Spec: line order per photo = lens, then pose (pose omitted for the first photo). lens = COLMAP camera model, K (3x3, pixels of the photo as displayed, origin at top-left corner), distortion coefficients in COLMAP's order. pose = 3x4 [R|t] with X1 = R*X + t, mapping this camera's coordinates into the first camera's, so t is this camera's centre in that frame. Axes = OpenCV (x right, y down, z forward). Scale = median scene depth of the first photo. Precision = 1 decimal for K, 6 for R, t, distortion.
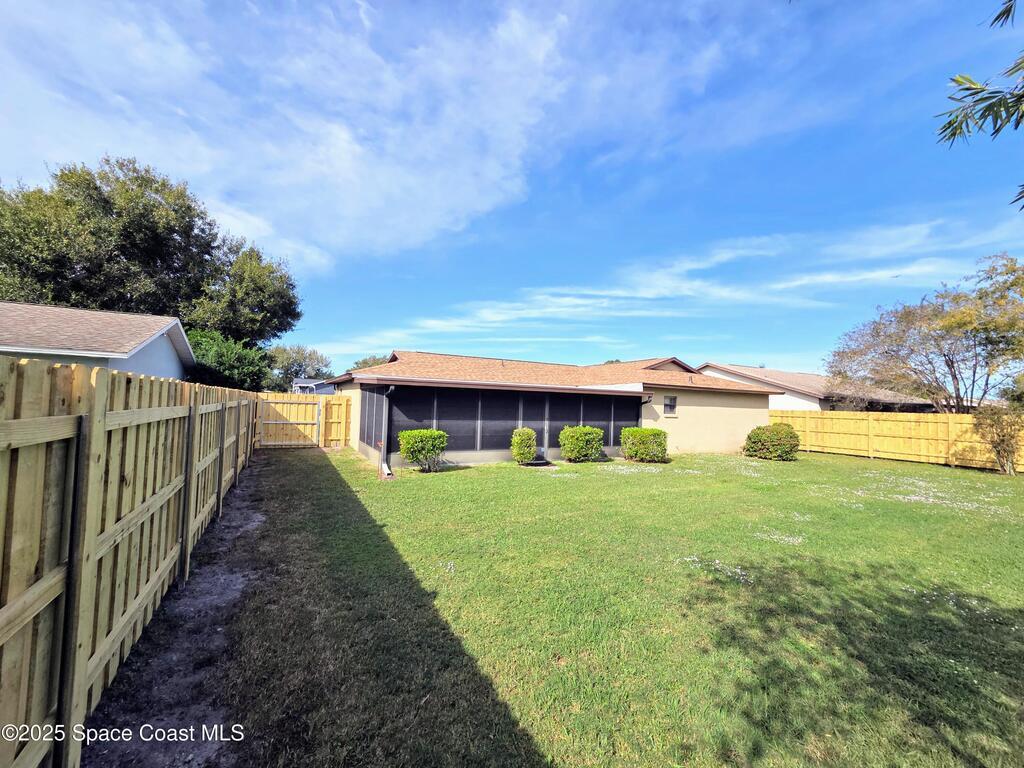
lens RADIAL K [[441.3, 0, 512.1], [0, 441.3, 407.6], [0, 0, 1]] dist [0.042496, 0.000074]
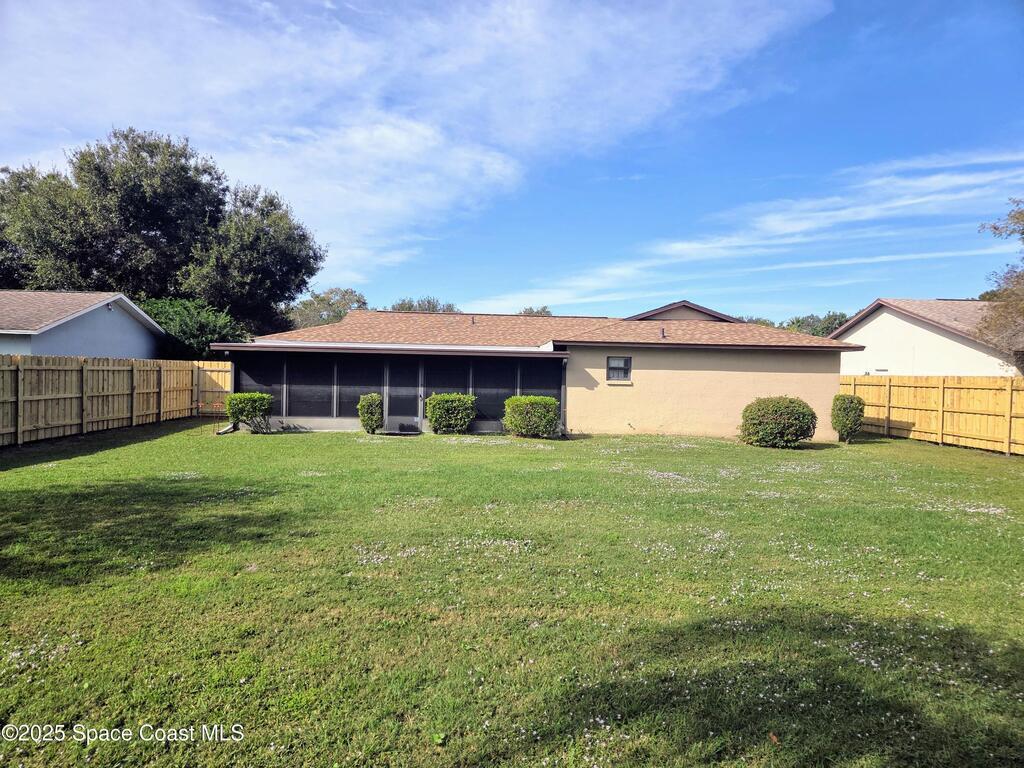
lens RADIAL K [[719.1, 0, 512.0], [0, 719.1, 384.0], [0, 0, 1]] dist [0.103377, -0.001793]
pose [[0.915606, -0.003866, -0.402059, 0.385749], [0.002116, 0.999986, -0.004799, 0.014759], [0.402072, 0.003543, 0.915601, -0.112095]]
